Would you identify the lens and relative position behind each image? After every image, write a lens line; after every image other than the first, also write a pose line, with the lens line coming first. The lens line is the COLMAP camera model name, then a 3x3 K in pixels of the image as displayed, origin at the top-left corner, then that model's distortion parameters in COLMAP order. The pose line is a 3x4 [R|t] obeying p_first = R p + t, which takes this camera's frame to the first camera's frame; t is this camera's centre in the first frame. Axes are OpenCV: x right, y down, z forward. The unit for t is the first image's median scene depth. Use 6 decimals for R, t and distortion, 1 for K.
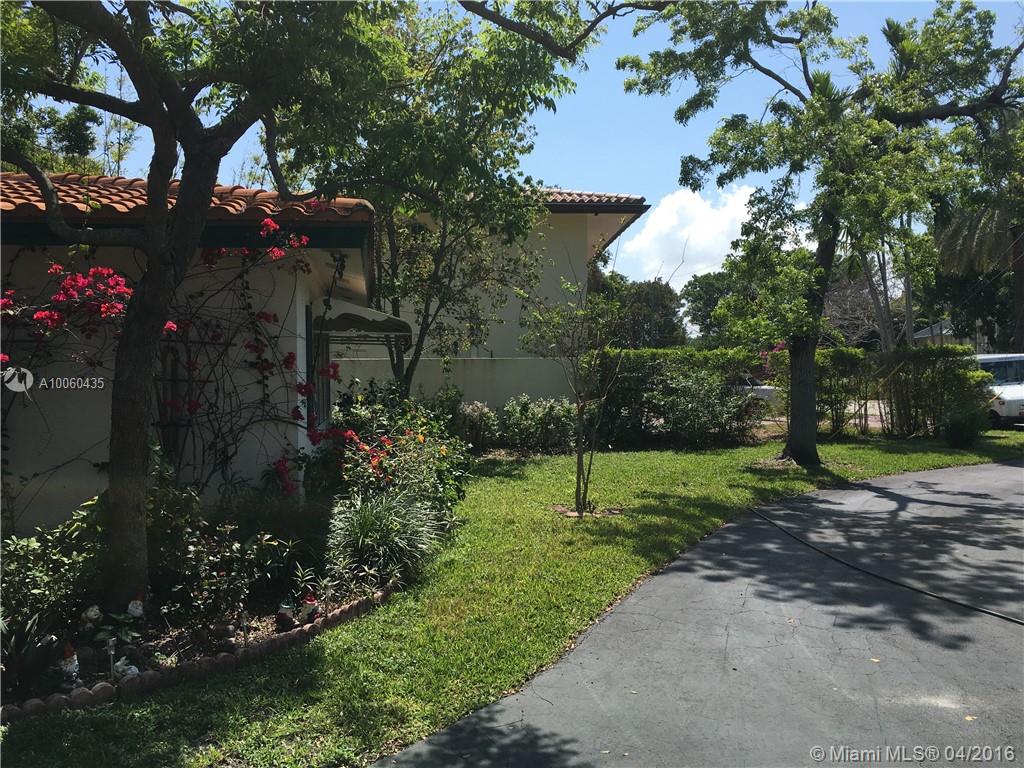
lens RADIAL K [[884.8, 0, 512.5], [0, 884.8, 384.0], [0, 0, 1]] dist [0.079009, -0.098715]
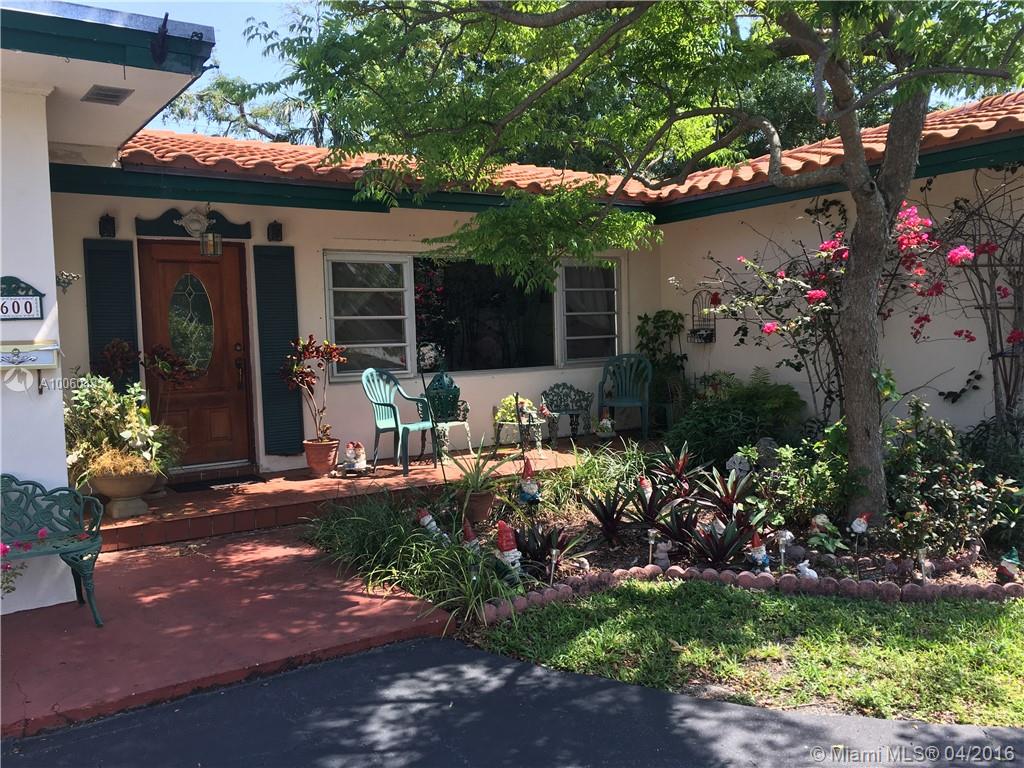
lens RADIAL K [[884.8, 0, 512.2], [0, 884.8, 383.8], [0, 0, 1]] dist [0.079009, -0.098715]
pose [[0.408586, 0.045759, -0.911572, 0.374737], [0.023063, 0.997906, 0.060430, 0.009406], [0.912429, -0.045715, 0.406675, 0.203112]]
